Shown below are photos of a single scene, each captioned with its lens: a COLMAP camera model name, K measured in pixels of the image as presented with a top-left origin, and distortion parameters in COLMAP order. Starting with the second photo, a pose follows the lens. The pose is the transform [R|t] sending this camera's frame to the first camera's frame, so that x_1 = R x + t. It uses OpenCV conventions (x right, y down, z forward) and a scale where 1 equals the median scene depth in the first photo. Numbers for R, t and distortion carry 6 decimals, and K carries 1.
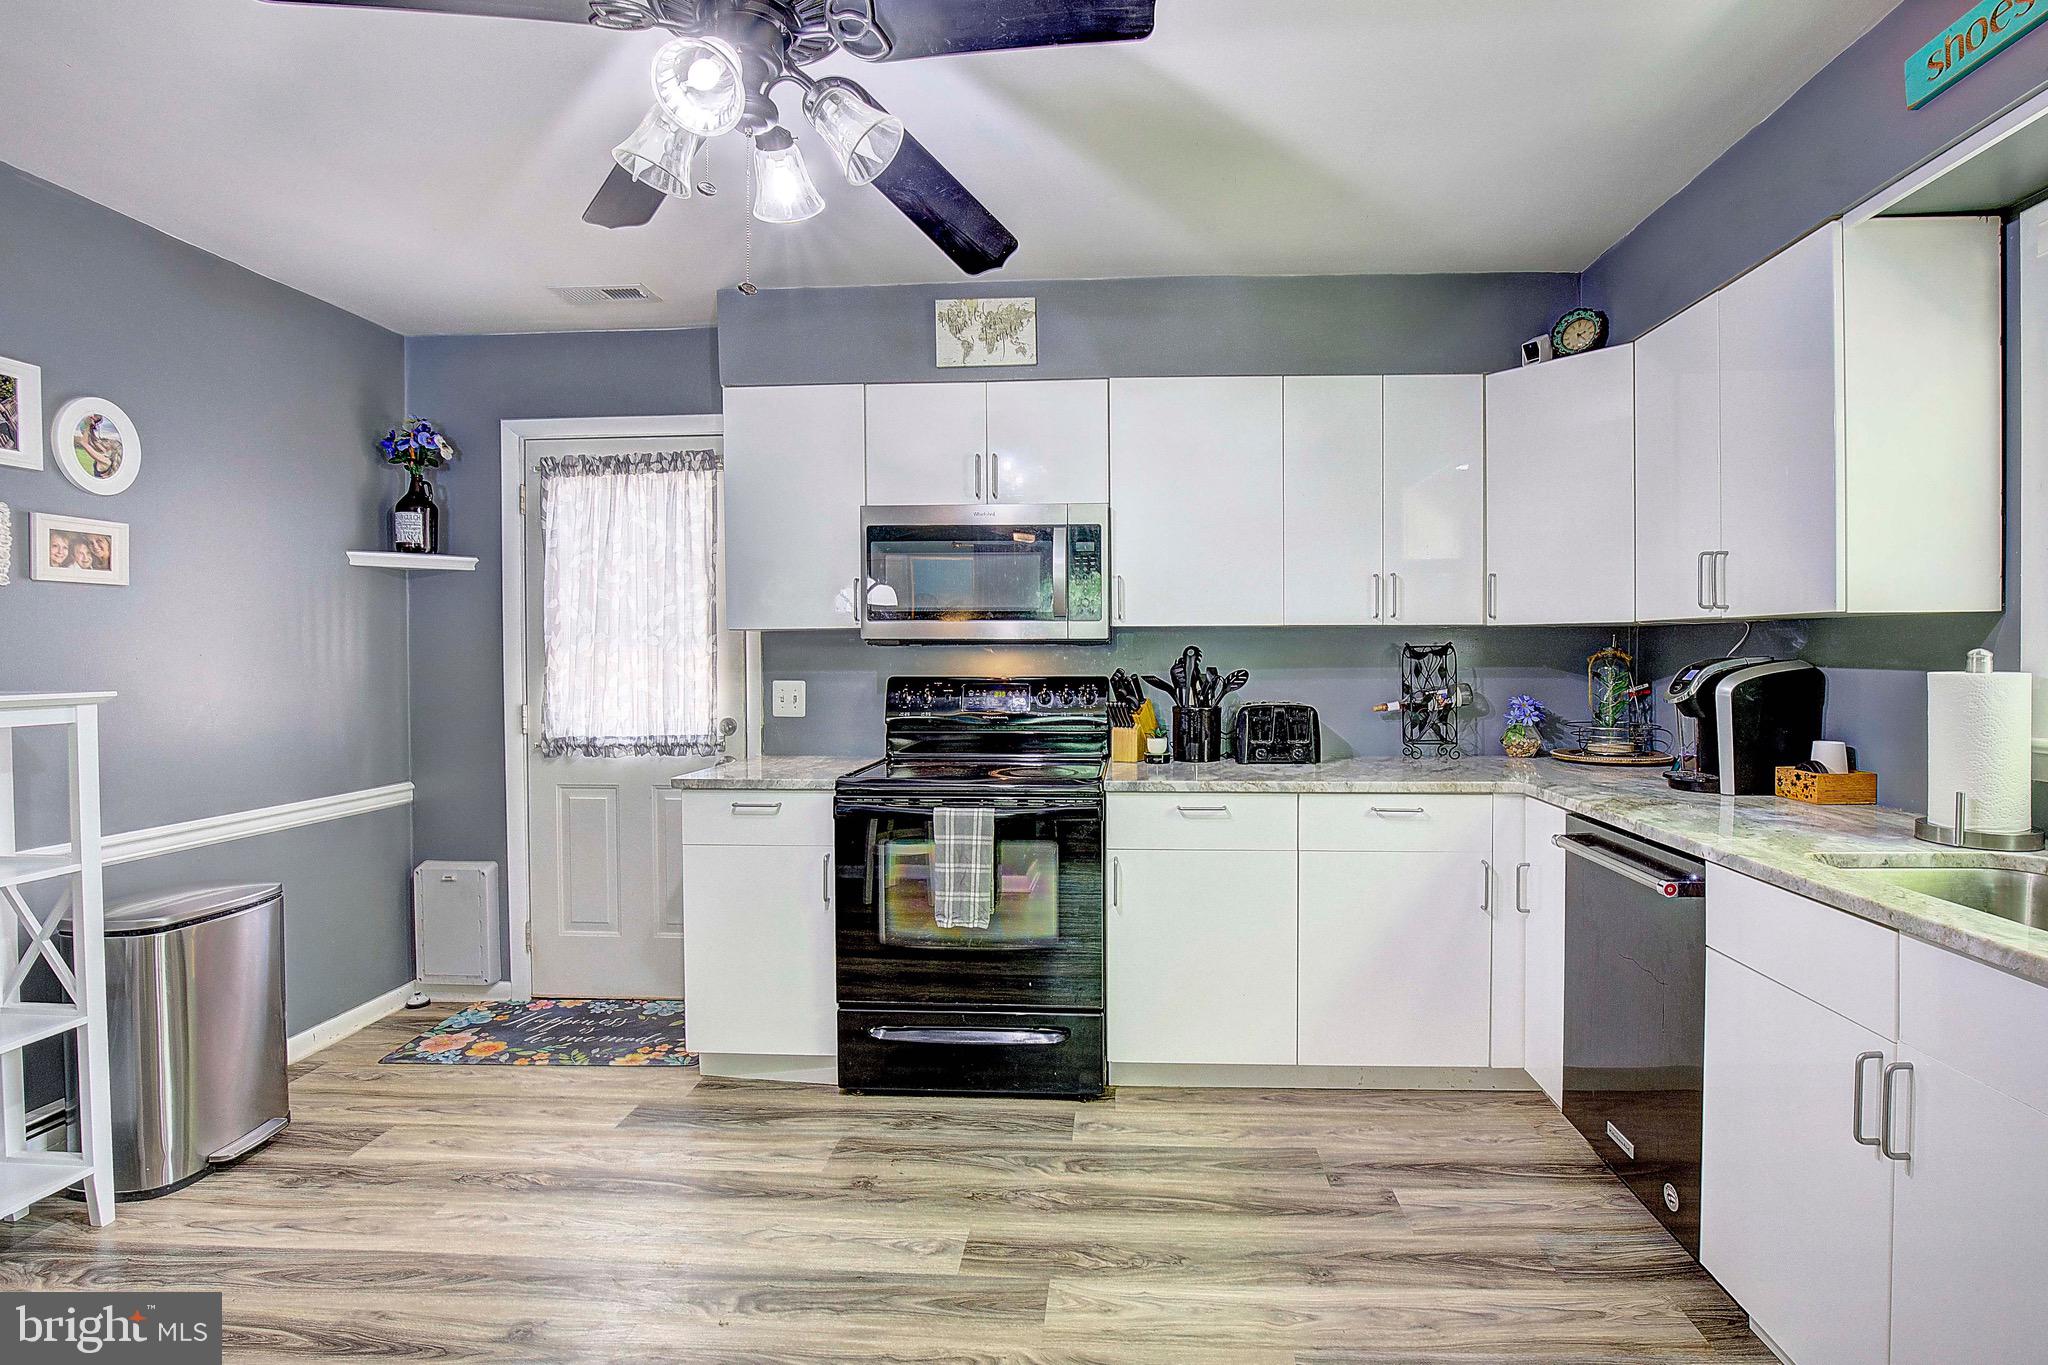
lens RADIAL K [[955.1, 0, 1087.2], [0, 955.1, 674.3], [0, 0, 1]] dist [-0.034605, 0.005578]
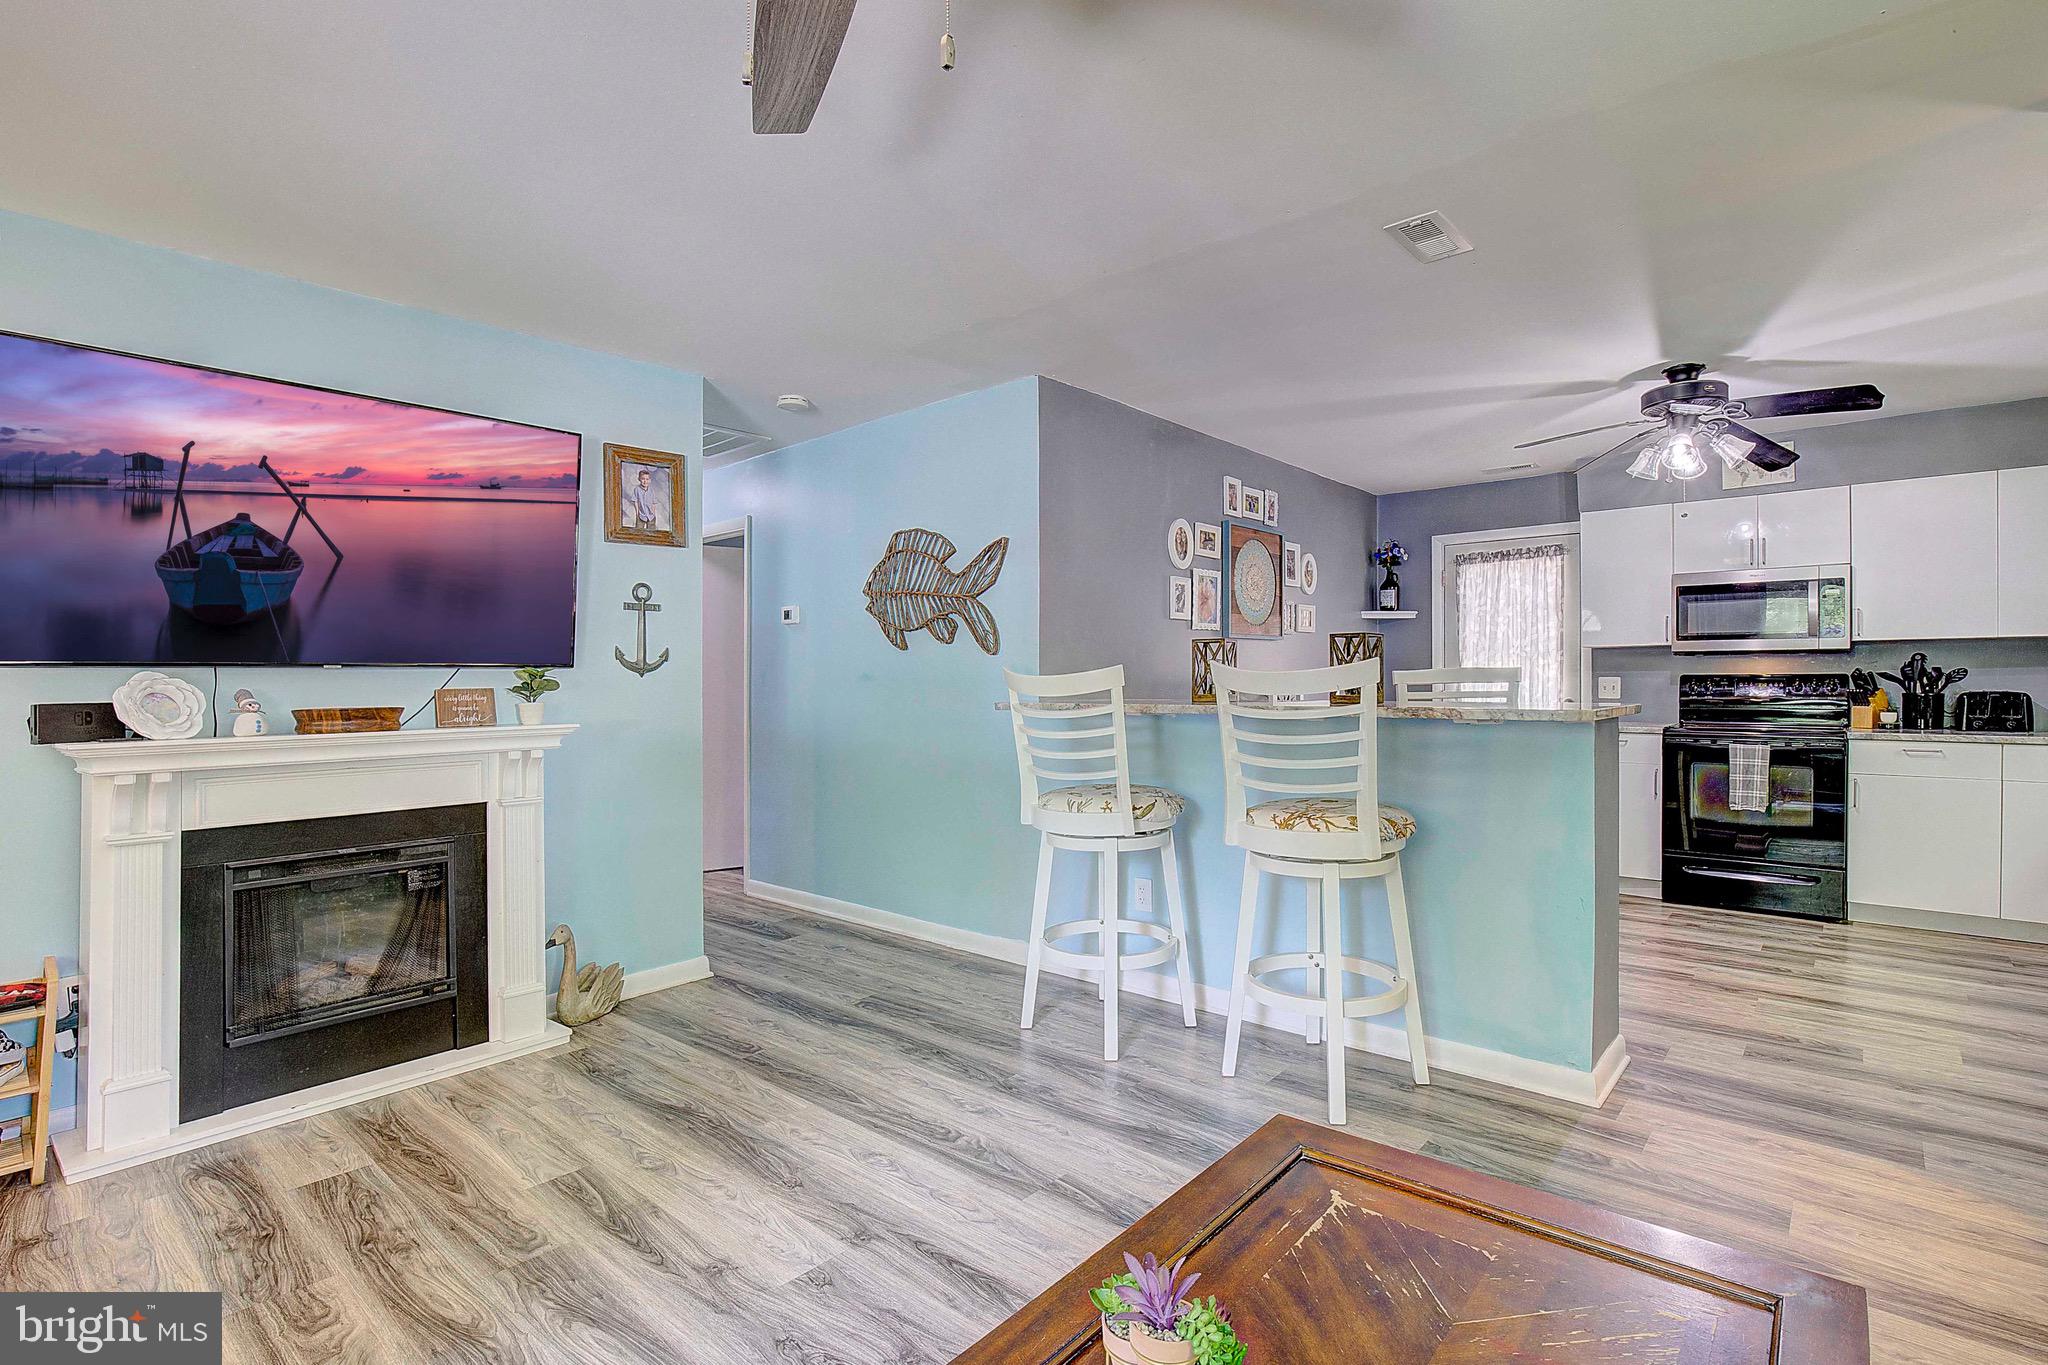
lens RADIAL K [[955.1, 0, 1056.4], [0, 955.1, 688.7], [0, 0, 1]] dist [-0.034605, 0.005578]
pose [[0.786332, 0.007141, -0.617763, -0.056400], [-0.010706, 0.999941, -0.002069, 0.047056], [0.617711, 0.008241, 0.786362, -1.056961]]
